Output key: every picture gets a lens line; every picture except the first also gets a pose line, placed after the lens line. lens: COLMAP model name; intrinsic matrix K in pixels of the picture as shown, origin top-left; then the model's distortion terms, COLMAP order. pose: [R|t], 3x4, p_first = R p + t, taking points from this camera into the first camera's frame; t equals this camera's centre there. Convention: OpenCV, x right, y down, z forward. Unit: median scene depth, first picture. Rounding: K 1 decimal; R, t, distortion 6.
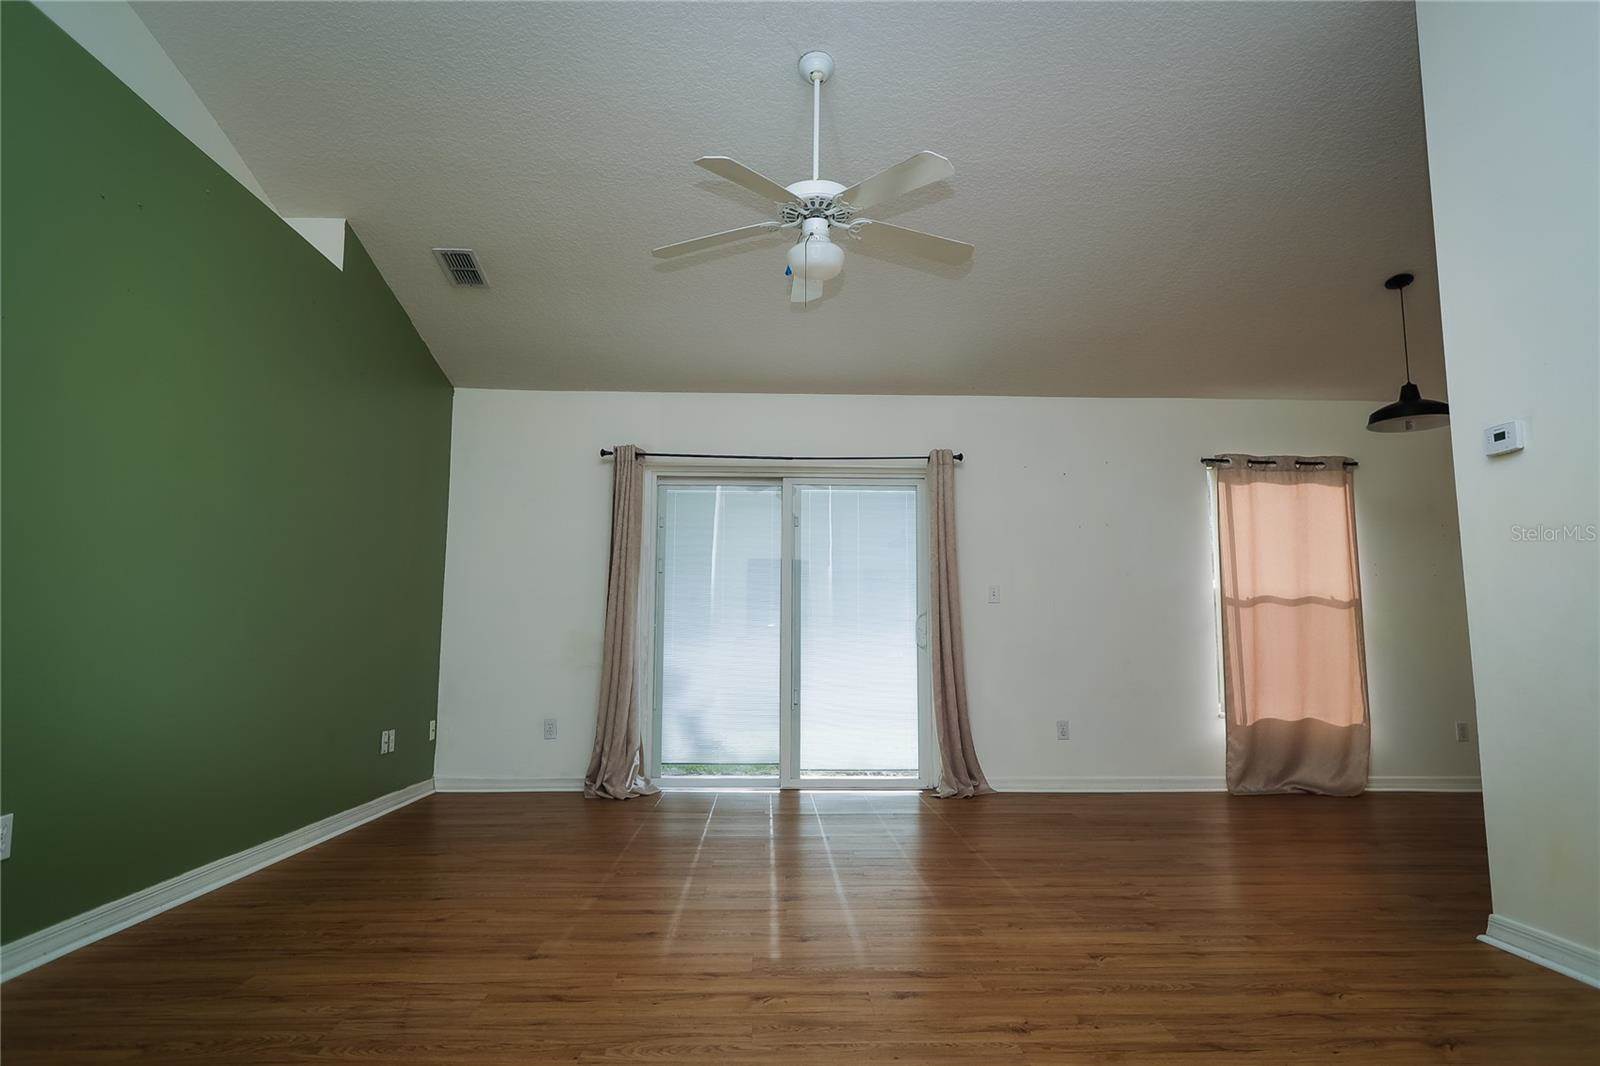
lens RADIAL K [[907.3, 0, 798.1], [0, 907.3, 534.3], [0, 0, 1]] dist [-0.001365, 0.000900]
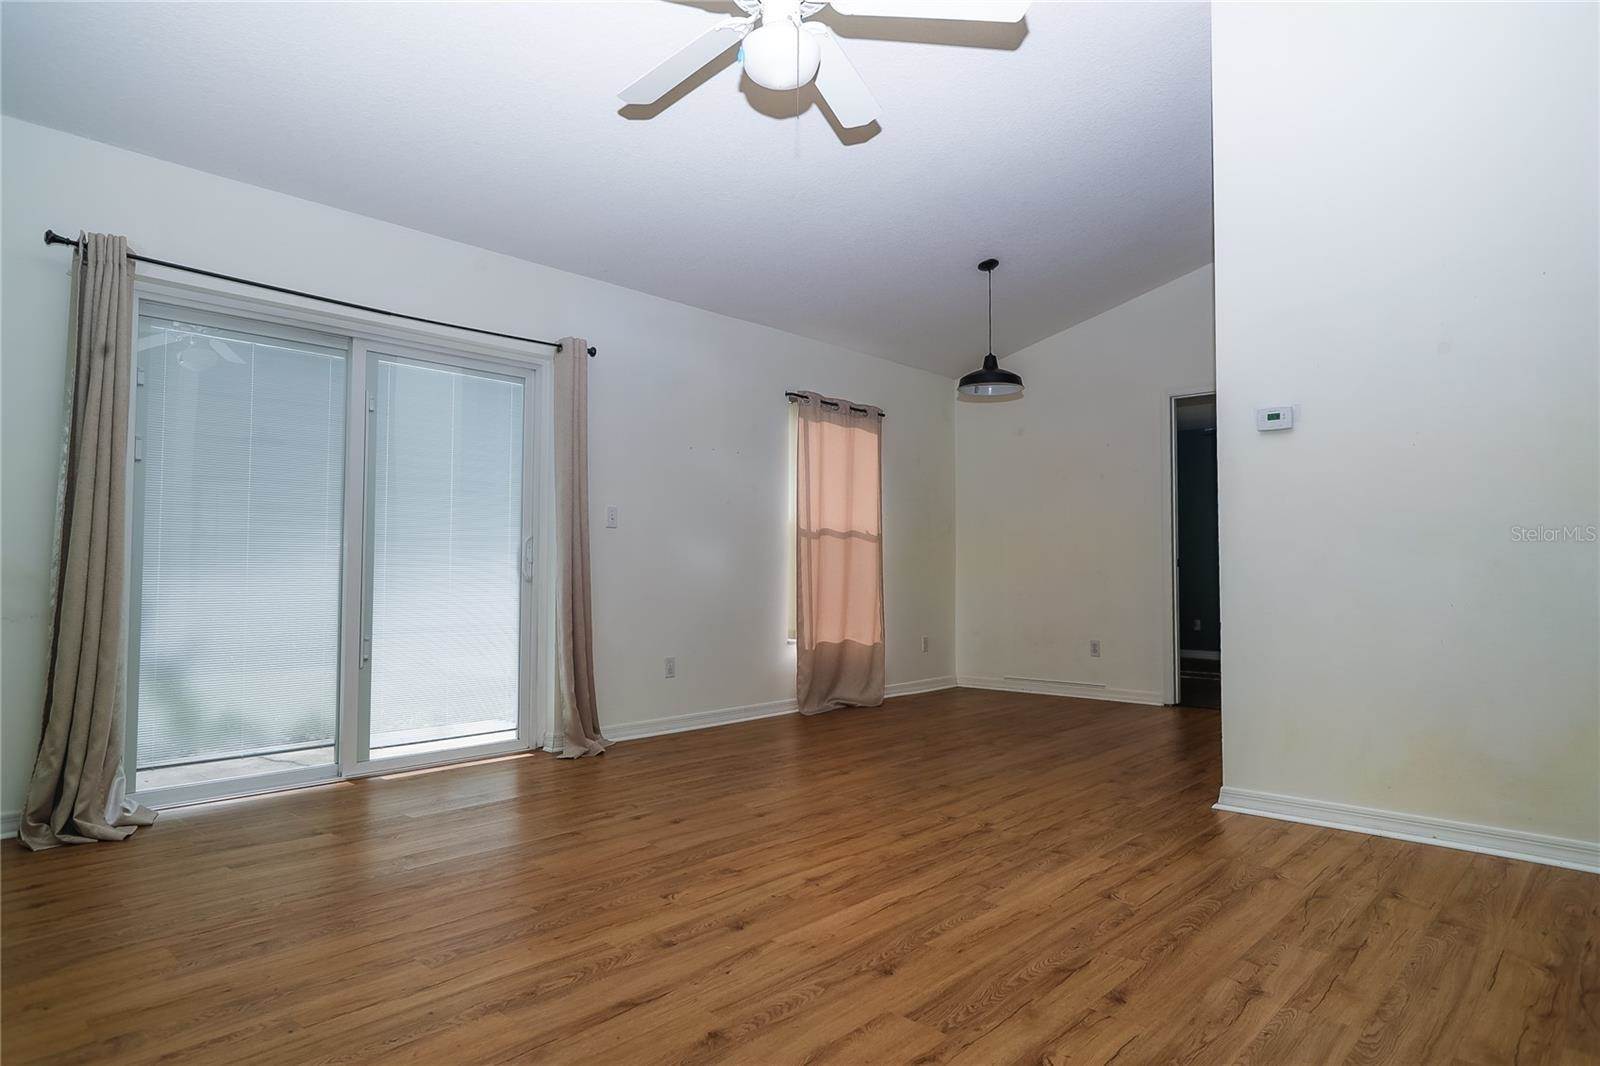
lens RADIAL K [[928.0, 0, 788.9], [0, 928.0, 532.4], [0, 0, 1]] dist [-0.000249, 0.000205]
pose [[0.703108, 0.027393, 0.710555, -0.303232], [-0.086638, 0.995113, 0.047367, 0.024663], [-0.705785, -0.094865, 0.702046, 0.268721]]
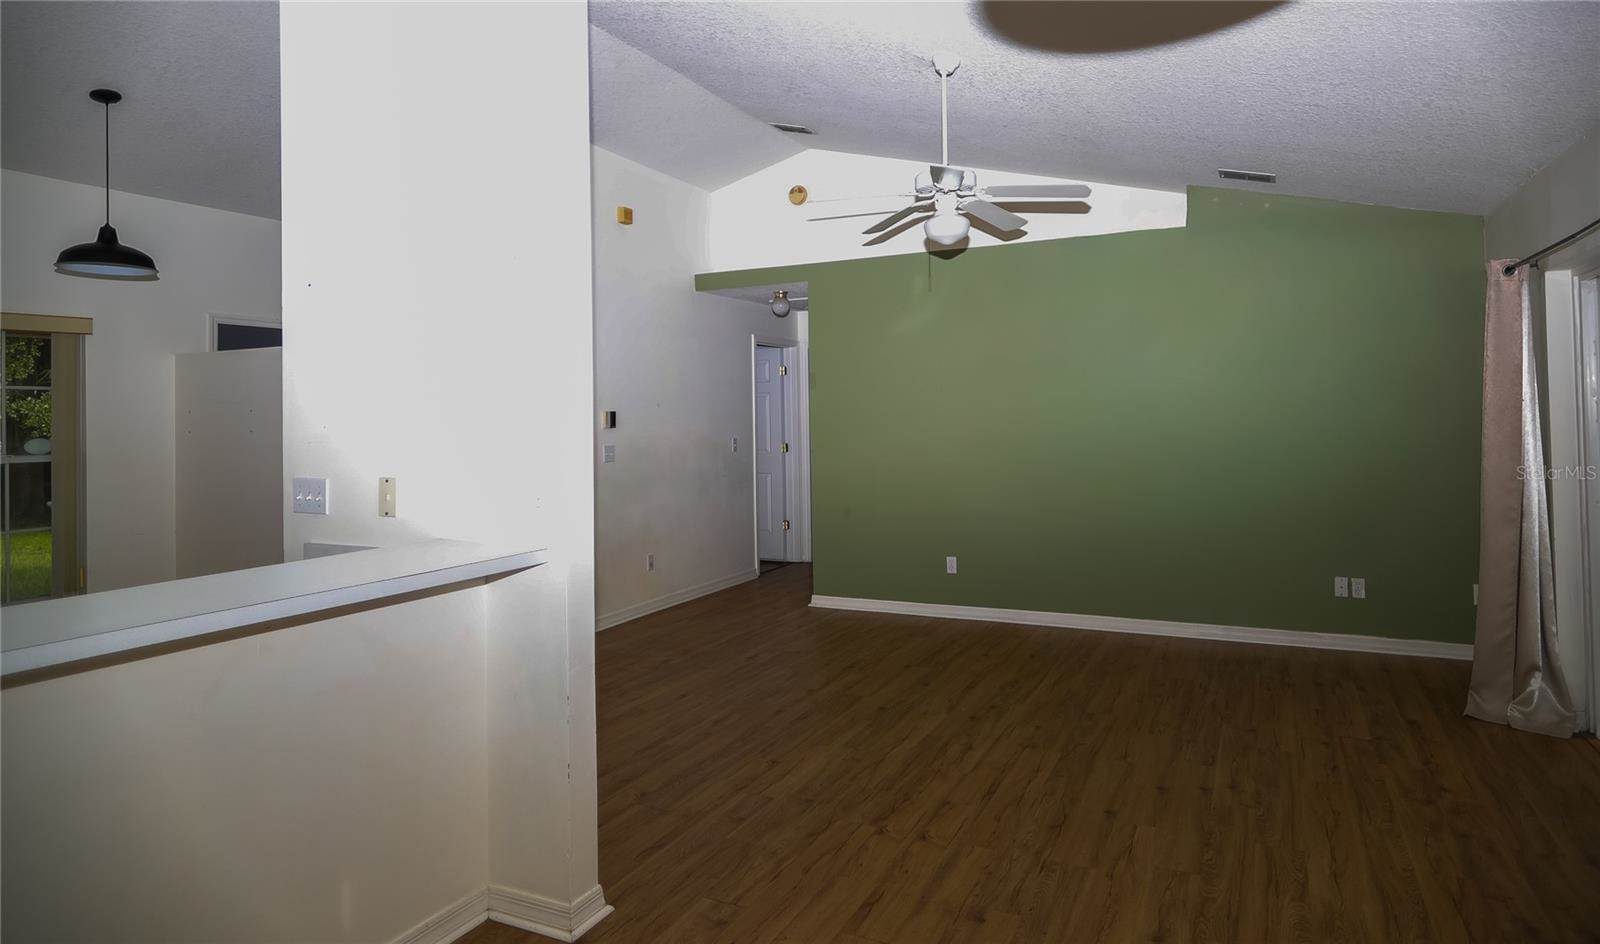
lens RADIAL K [[916.7, 0, 801.6], [0, 916.7, 403.2], [0, 0, 1]] dist [0.001744, 0.000242]
pose [[-0.469250, -0.009803, -0.883011, 0.754982], [0.123523, 0.989379, -0.076627, 0.006865], [0.874383, -0.145030, -0.463055, 0.845588]]
